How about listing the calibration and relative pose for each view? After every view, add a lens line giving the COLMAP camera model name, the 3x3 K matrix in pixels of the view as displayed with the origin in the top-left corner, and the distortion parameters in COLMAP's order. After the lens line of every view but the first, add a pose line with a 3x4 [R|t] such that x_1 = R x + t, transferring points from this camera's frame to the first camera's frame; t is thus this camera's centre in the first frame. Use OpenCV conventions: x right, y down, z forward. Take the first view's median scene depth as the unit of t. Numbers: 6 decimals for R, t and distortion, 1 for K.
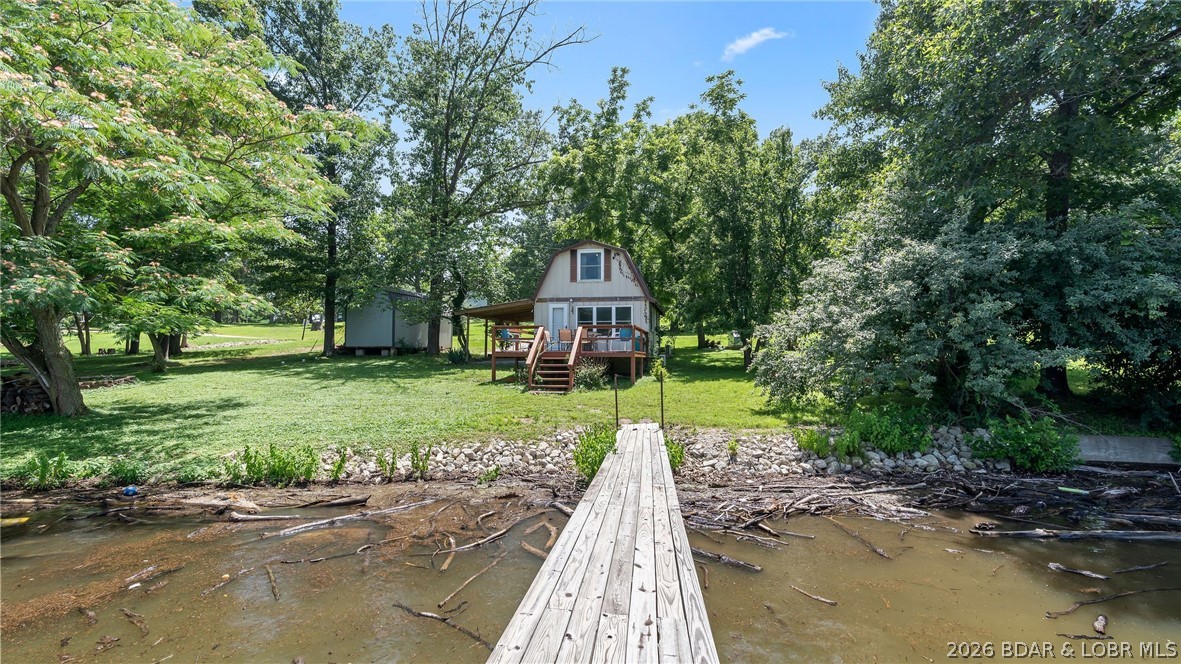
lens RADIAL K [[549.7, 0, 590.5], [0, 549.7, 332.0], [0, 0, 1]] dist [0.033746, -0.000092]
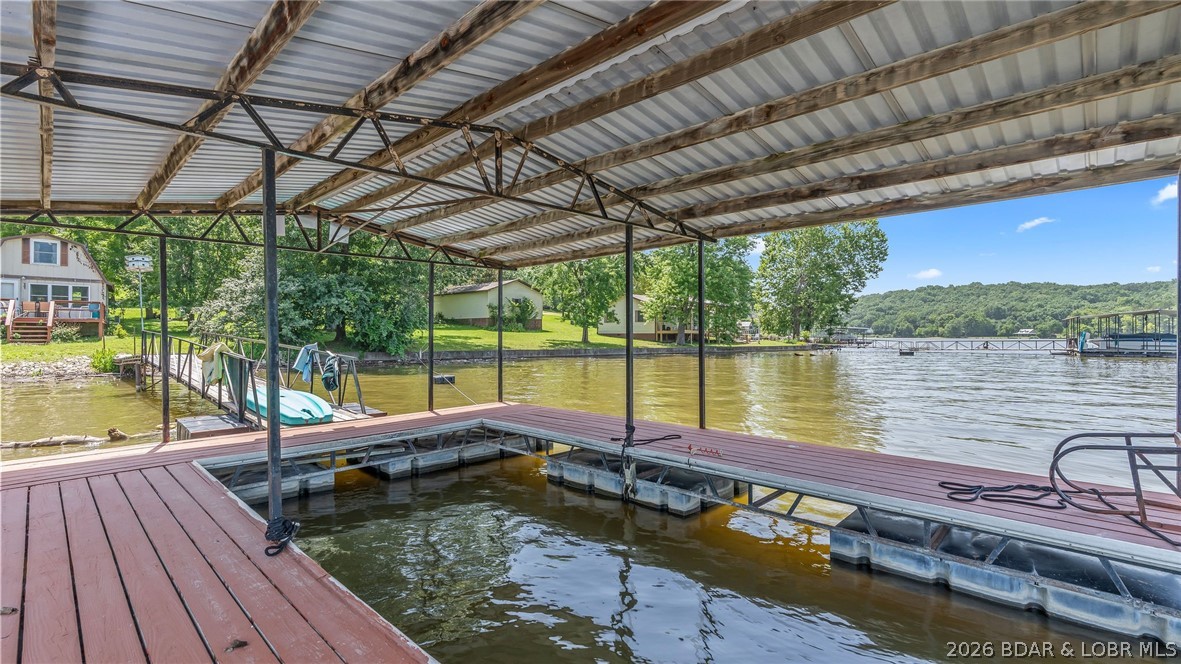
lens RADIAL K [[527.6, 0, 604.9], [0, 527.6, 331.7], [0, 0, 1]] dist [-0.001148, 0.000414]
pose [[0.601226, 0.004778, 0.799065, -0.202045], [-0.043574, 0.998690, 0.026815, -0.024439], [-0.797890, -0.050940, 0.600646, -0.827891]]
